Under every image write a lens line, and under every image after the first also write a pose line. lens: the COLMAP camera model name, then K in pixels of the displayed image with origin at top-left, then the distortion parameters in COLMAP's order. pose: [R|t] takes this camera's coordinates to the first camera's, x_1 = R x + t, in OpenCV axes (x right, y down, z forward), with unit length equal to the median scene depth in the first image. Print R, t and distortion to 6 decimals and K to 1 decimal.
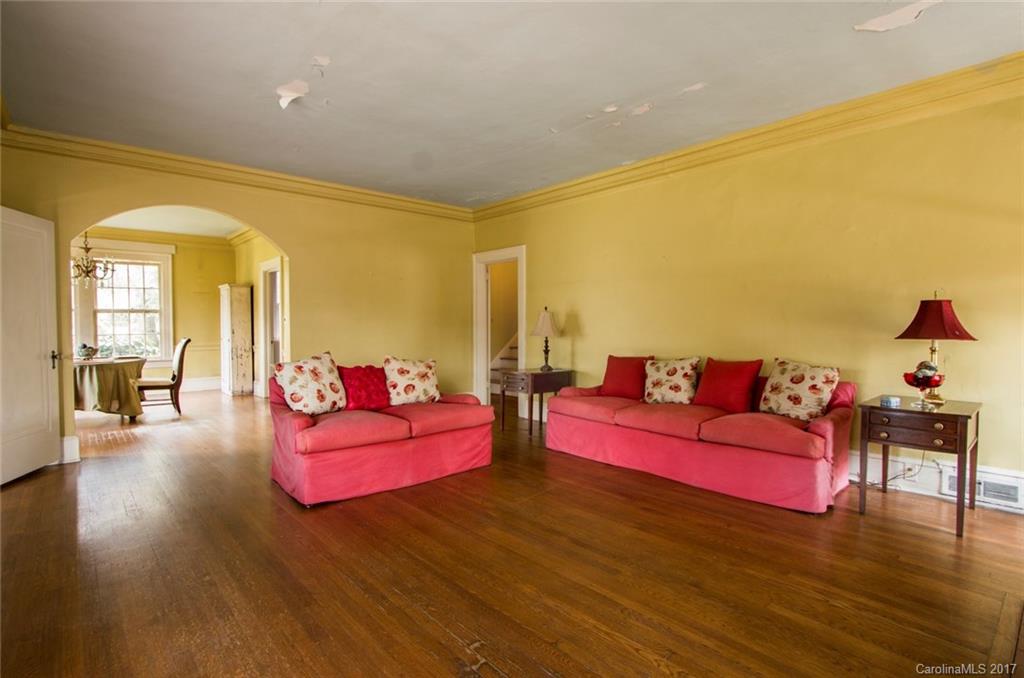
lens RADIAL K [[504.1, 0, 502.1], [0, 504.1, 337.1], [0, 0, 1]] dist [-0.002988, -0.000404]
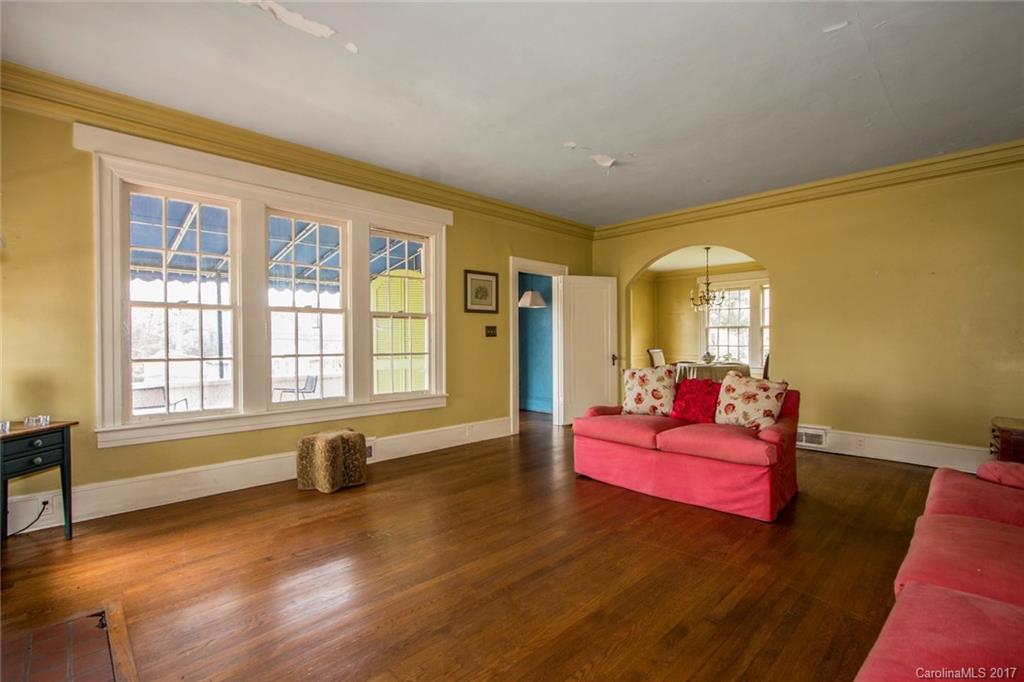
lens RADIAL K [[469.0, 0, 513.1], [0, 469.0, 344.0], [0, 0, 1]] dist [-0.001497, -0.000017]
pose [[0.062328, 0.008939, -0.998016, 0.728752], [-0.016750, 0.999828, 0.007910, -0.016239], [0.997915, 0.016224, 0.062467, 0.631218]]
